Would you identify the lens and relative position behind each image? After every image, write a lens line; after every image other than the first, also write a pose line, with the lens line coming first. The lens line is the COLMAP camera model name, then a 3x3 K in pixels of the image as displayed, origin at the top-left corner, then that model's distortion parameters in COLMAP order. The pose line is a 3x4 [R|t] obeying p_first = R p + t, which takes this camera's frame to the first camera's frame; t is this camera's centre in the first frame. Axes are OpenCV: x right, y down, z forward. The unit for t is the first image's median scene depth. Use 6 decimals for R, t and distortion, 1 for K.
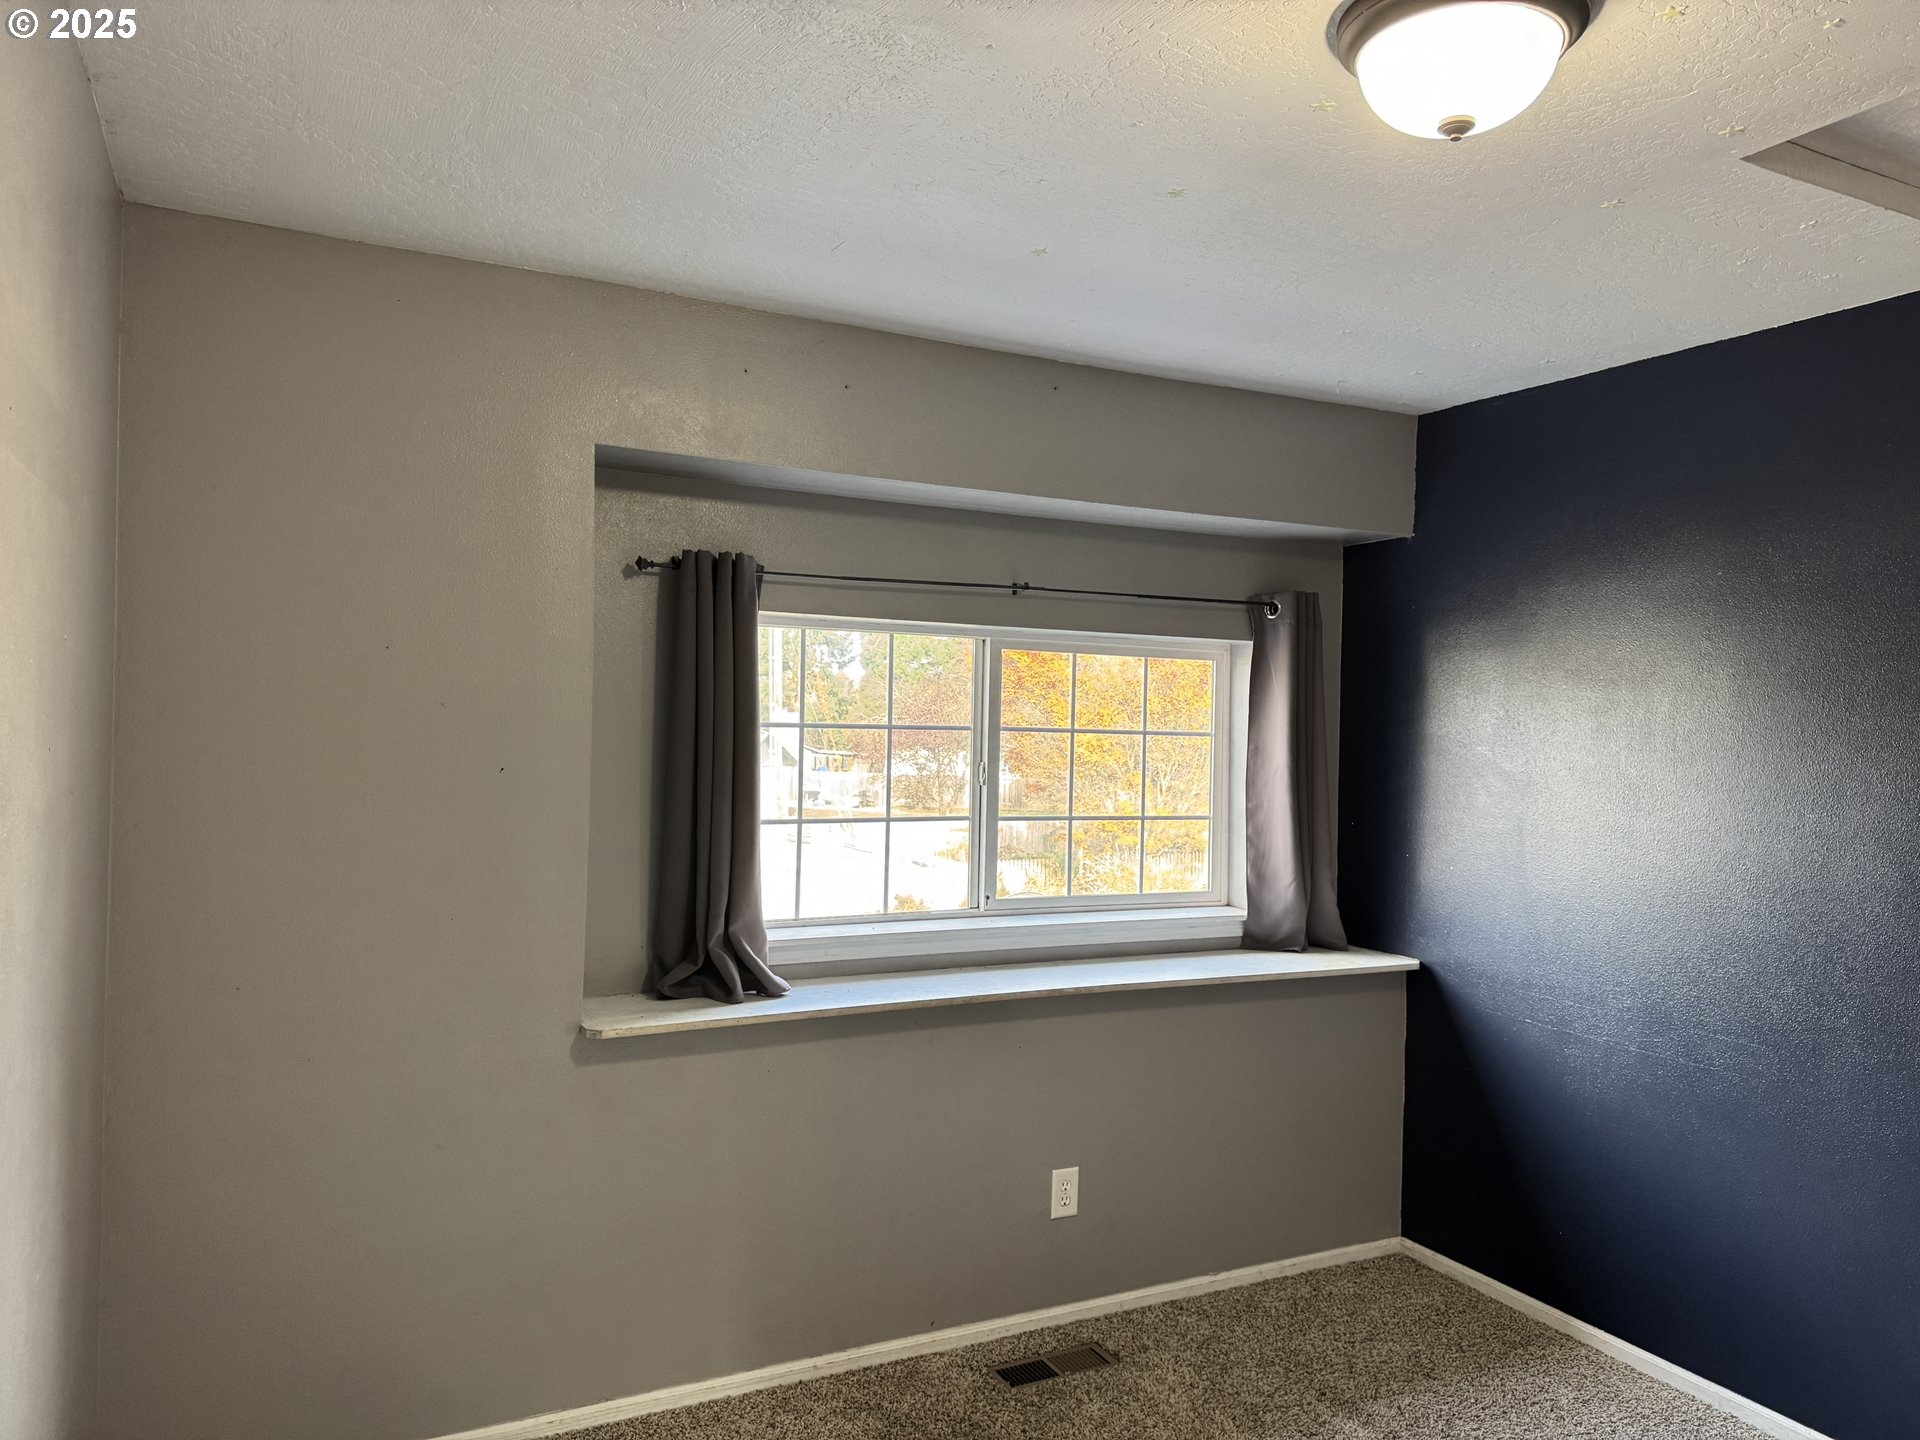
lens RADIAL K [[1361.2, 0, 964.7], [0, 1361.2, 714.0], [0, 0, 1]] dist [0.027917, -0.017205]
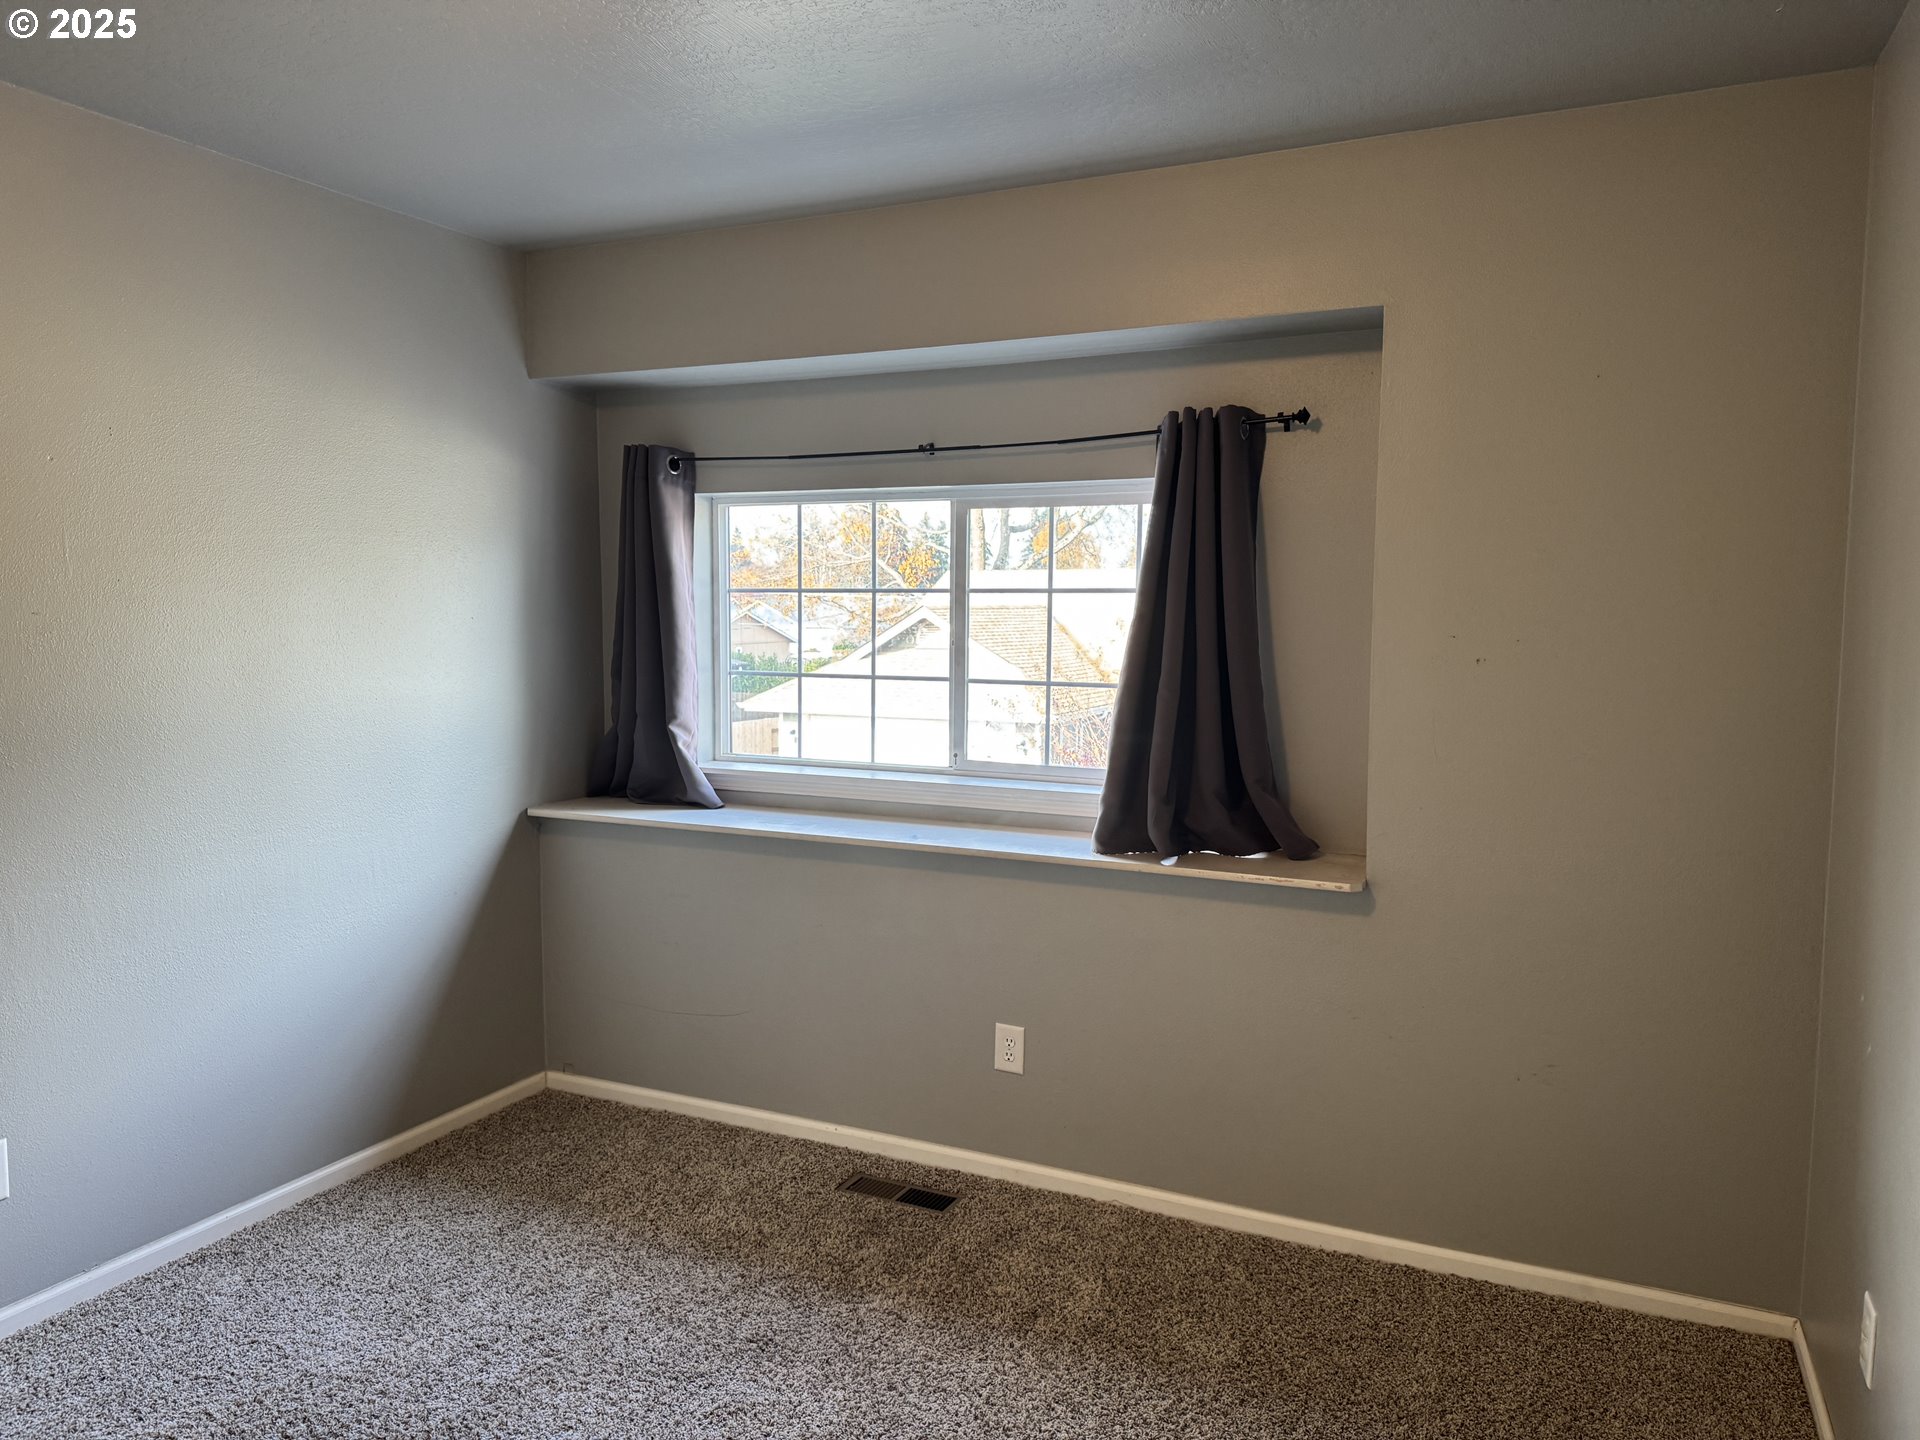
lens RADIAL K [[1361.2, 0, 963.0], [0, 1361.2, 723.9], [0, 0, 1]] dist [0.027917, -0.017205]
pose [[0.609182, 0.065646, -0.790309, 0.837703], [0.024847, 0.994499, 0.101760, 0.007670], [0.792641, -0.081627, 0.604200, 0.384046]]
